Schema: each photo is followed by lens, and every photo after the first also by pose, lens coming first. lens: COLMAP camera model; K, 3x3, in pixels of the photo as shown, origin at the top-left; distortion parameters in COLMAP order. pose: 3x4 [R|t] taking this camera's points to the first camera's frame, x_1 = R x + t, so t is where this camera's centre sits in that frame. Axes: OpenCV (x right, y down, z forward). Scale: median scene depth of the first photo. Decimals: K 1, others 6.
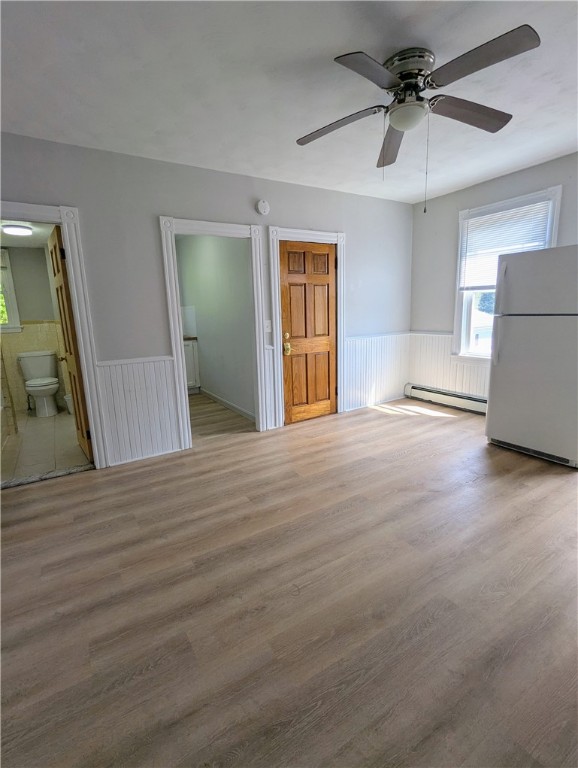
lens RADIAL K [[363.9, 0, 288.9], [0, 363.9, 380.9], [0, 0, 1]] dist [-0.000455, 0.002979]
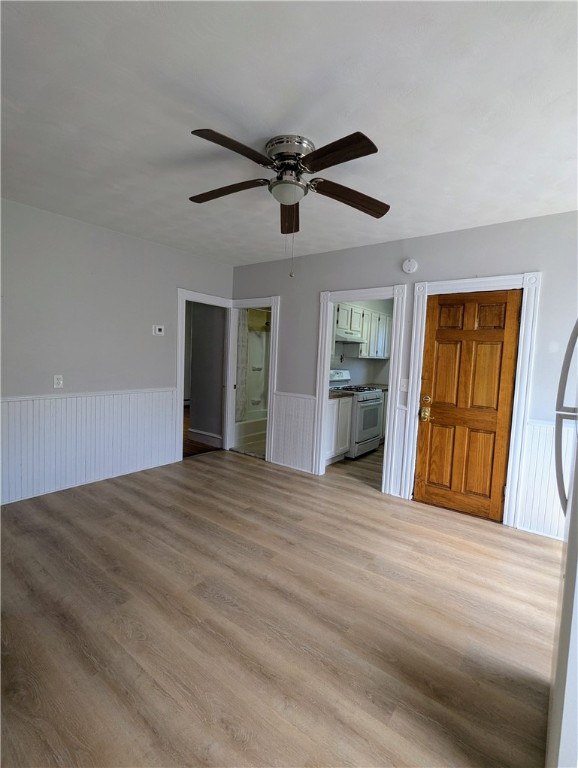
lens RADIAL K [[363.9, 0, 288.1], [0, 363.9, 382.0], [0, 0, 1]] dist [-0.000455, 0.002979]
pose [[0.345949, 0.114782, -0.931206, 0.899365], [-0.232931, 0.971924, 0.033266, -0.151216], [0.908880, 0.205399, 0.362972, 0.480182]]
